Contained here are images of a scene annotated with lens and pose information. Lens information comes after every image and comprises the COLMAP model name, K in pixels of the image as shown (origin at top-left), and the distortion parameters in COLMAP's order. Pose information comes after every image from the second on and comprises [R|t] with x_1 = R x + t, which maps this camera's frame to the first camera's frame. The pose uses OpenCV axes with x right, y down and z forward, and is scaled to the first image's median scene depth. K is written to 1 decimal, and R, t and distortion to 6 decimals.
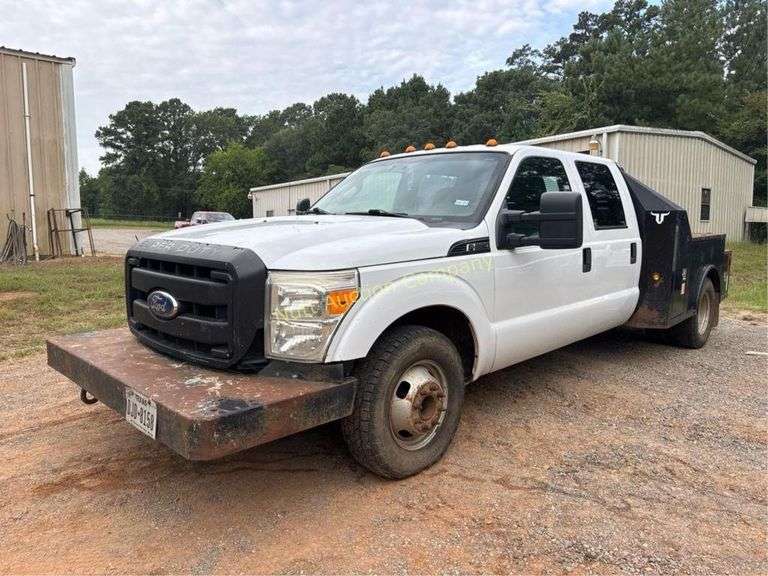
lens RADIAL K [[524.5, 0, 384.0], [0, 524.5, 288.0], [0, 0, 1]] dist [-0.001496, -0.003634]
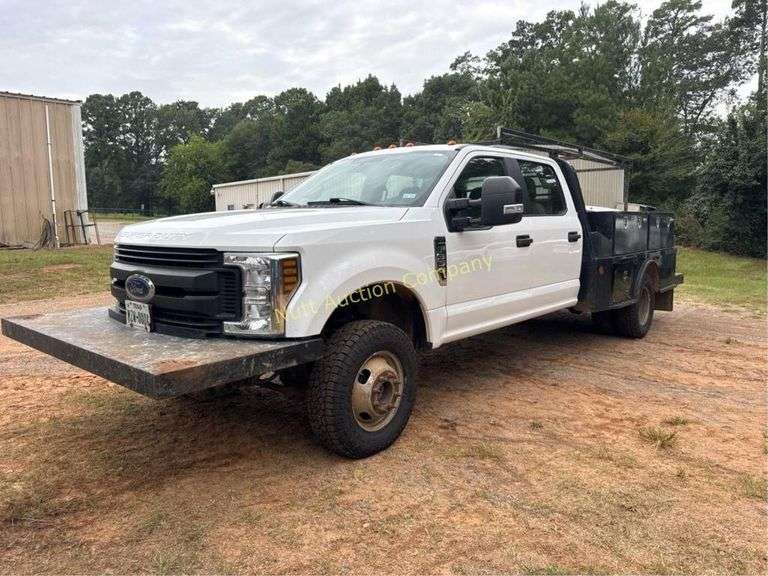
lens RADIAL K [[564.2, 0, 384.0], [0, 564.2, 288.0], [0, 0, 1]] dist [0.029178, 0.002390]
pose [[0.999093, -0.006377, 0.042094, 0.036653], [0.005960, 0.999932, 0.010006, 0.011825], [-0.042155, -0.009746, 0.999064, -0.143066]]
